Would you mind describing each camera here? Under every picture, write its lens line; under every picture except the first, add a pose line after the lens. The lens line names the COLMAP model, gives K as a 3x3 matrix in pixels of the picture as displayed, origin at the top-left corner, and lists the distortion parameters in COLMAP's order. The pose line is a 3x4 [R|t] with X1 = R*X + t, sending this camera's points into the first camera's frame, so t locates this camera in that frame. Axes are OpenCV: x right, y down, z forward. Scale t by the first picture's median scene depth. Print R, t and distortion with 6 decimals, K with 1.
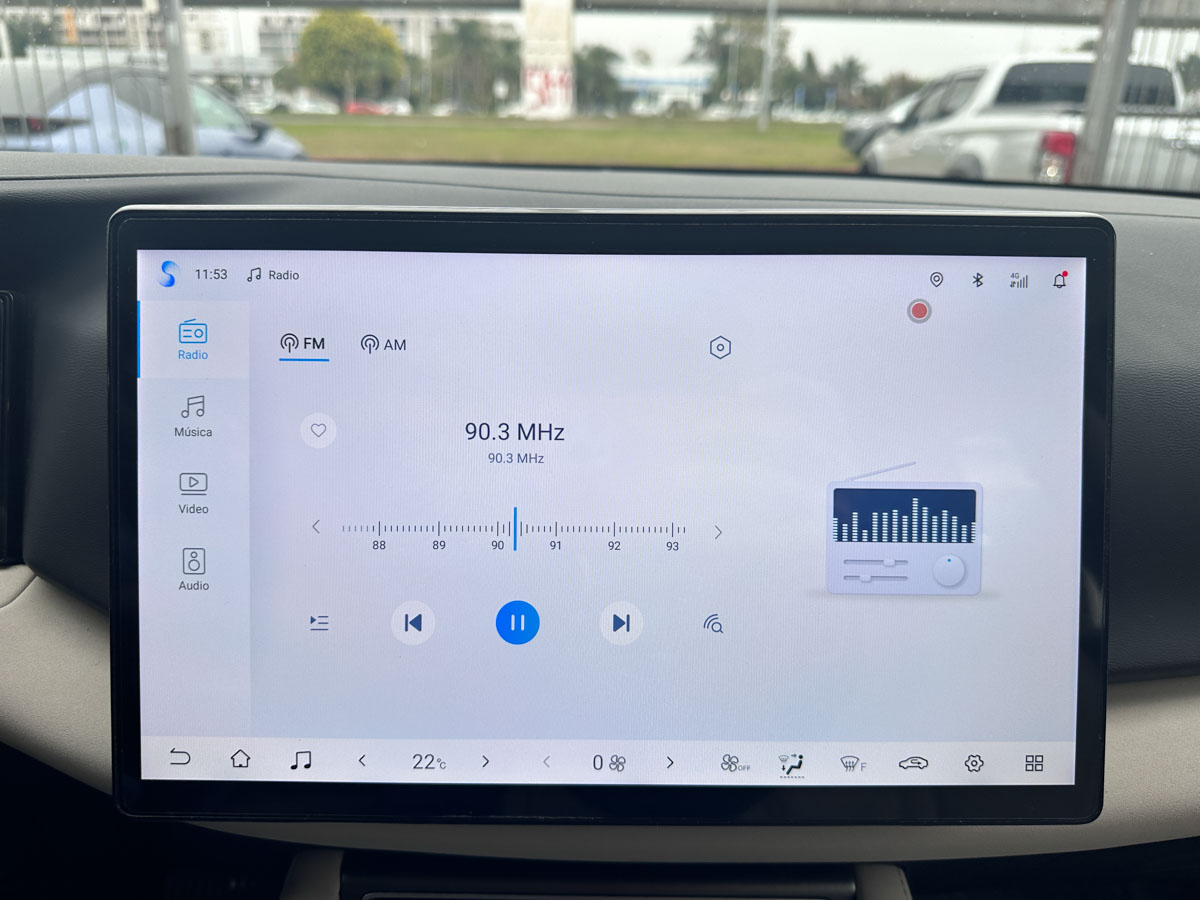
lens RADIAL K [[872.2, 0, 597.2], [0, 872.2, 445.1], [0, 0, 1]] dist [-0.016894, -0.000277]
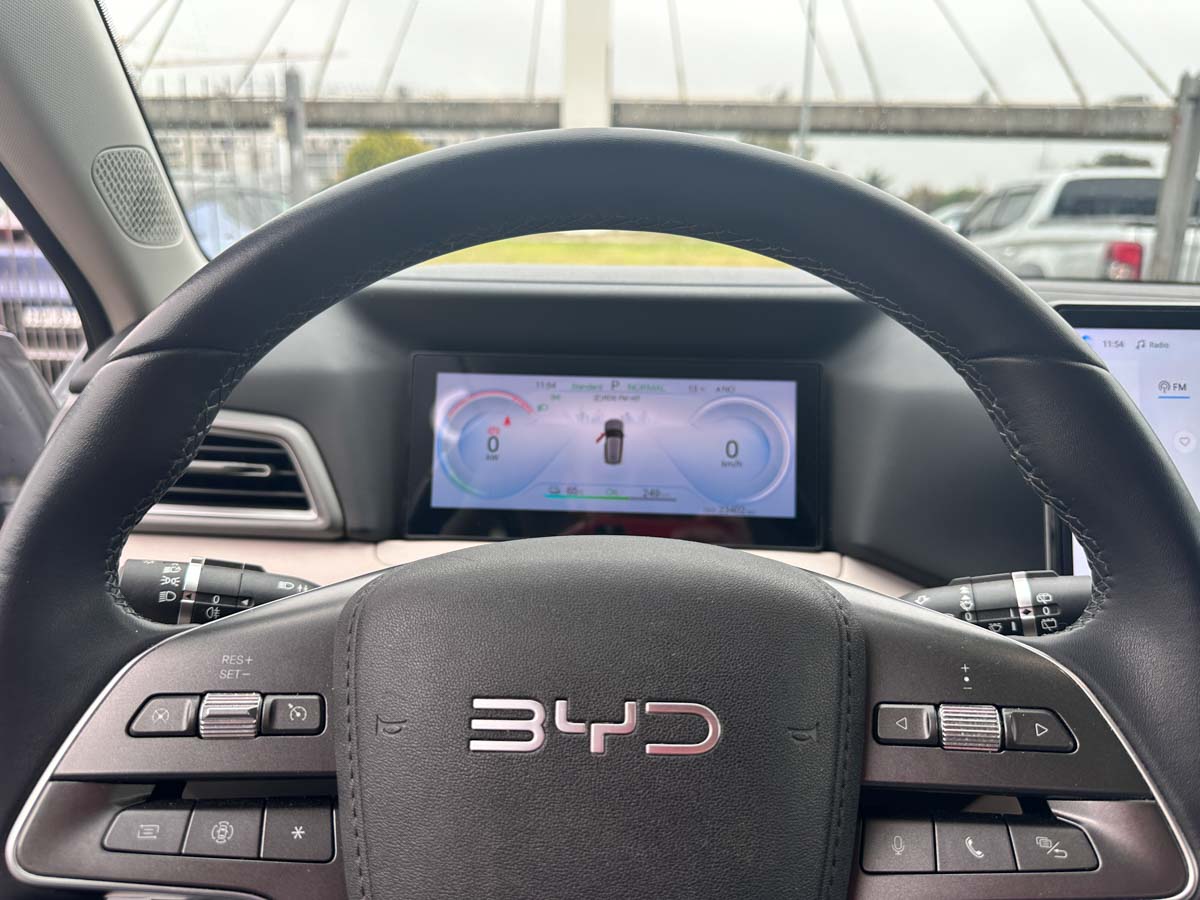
lens RADIAL K [[863.5, 0, 603.4], [0, 863.5, 478.1], [0, 0, 1]] dist [-0.016471, -0.000400]
pose [[0.999631, 0.002016, -0.027084, -0.052522], [-0.004186, 0.996762, -0.080301, 0.007051], [0.026834, 0.080384, 0.996403, -0.022687]]
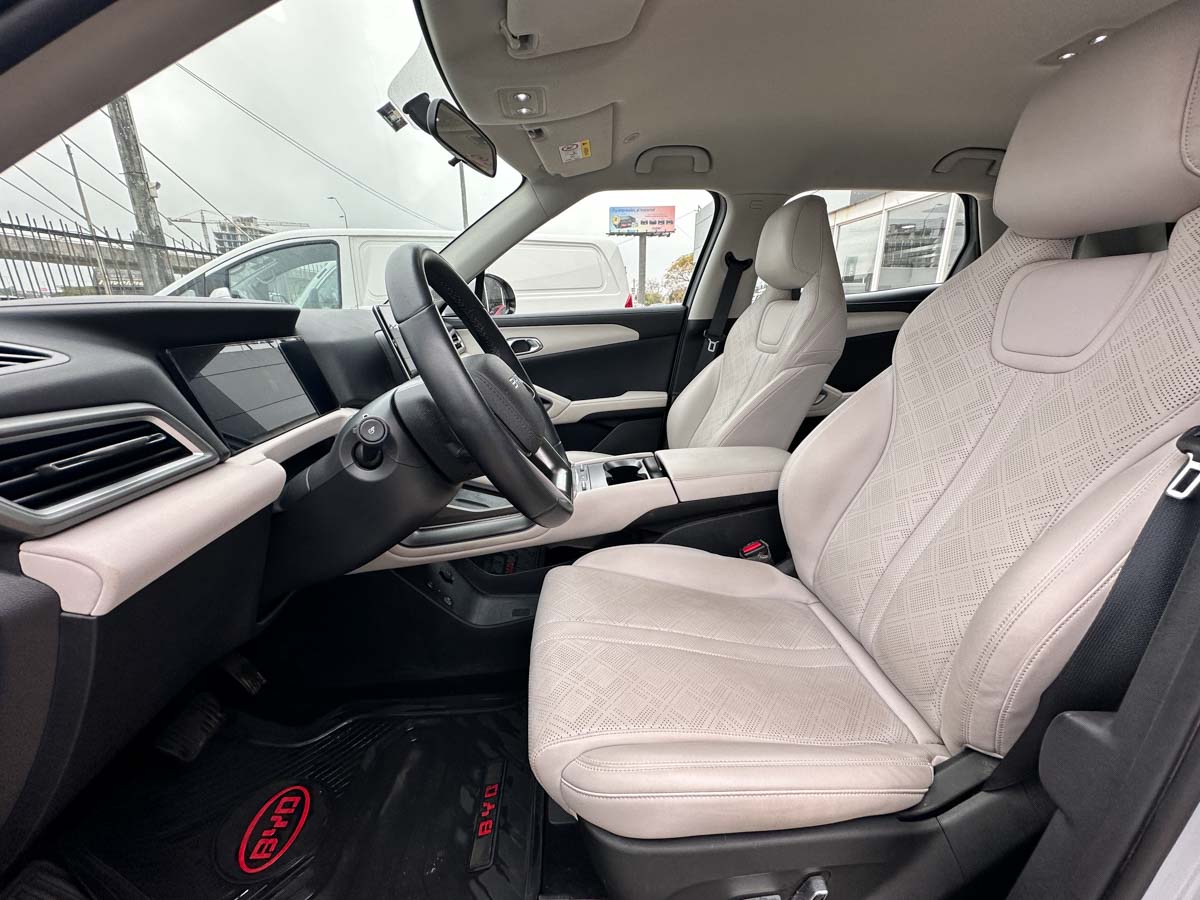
lens RADIAL K [[477.9, 0, 605.5], [0, 477.9, 447.1], [0, 0, 1]] dist [-0.006699, -0.000162]
pose [[-0.091584, -0.295432, 0.950964, -0.146665], [0.361051, 0.880144, 0.308203, 0.003371], [-0.928038, 0.371573, 0.026059, -0.001322]]
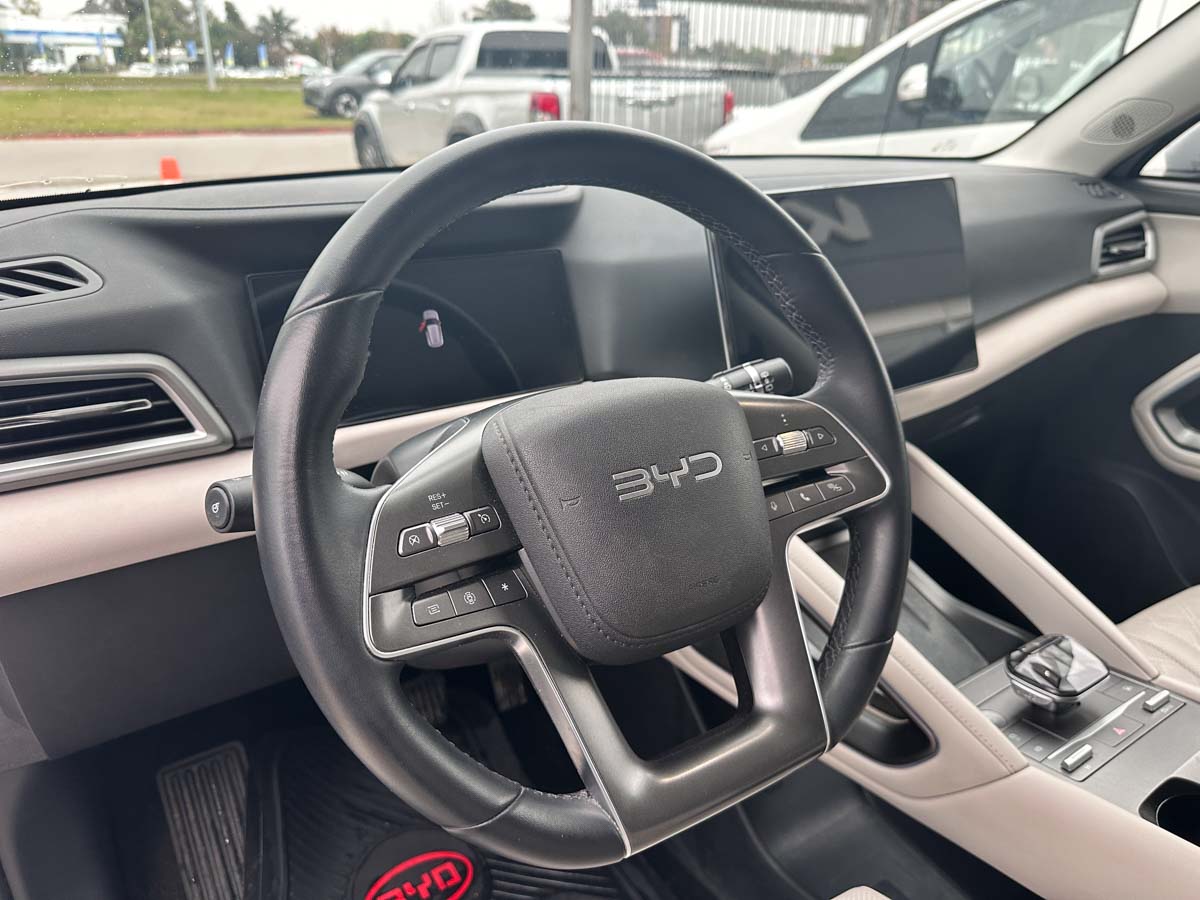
lens RADIAL K [[872.2, 0, 597.2], [0, 872.2, 445.1], [0, 0, 1]] dist [-0.016894, -0.000277]
pose [[0.833064, -0.221621, 0.506841, -0.091728], [0.198706, 0.974973, 0.099716, 0.004486], [-0.516256, 0.017643, 0.856253, -0.040443]]
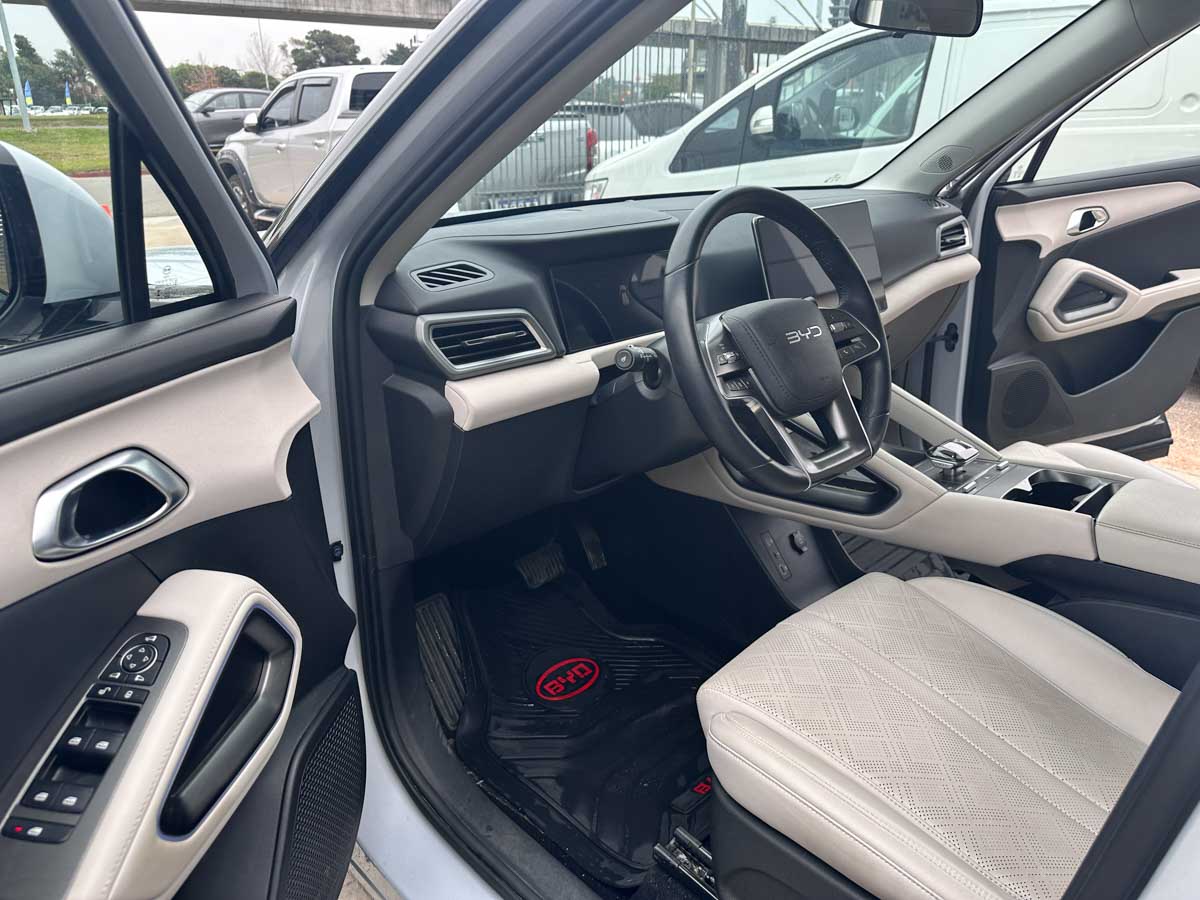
lens RADIAL K [[858.1, 0, 591.3], [0, 858.1, 443.7], [0, 0, 1]] dist [0.052720, -0.065091]
pose [[0.720871, -0.271913, 0.637501, -0.183974], [0.265175, 0.958044, 0.108780, 0.006123], [-0.640333, 0.090632, 0.762731, -0.077772]]
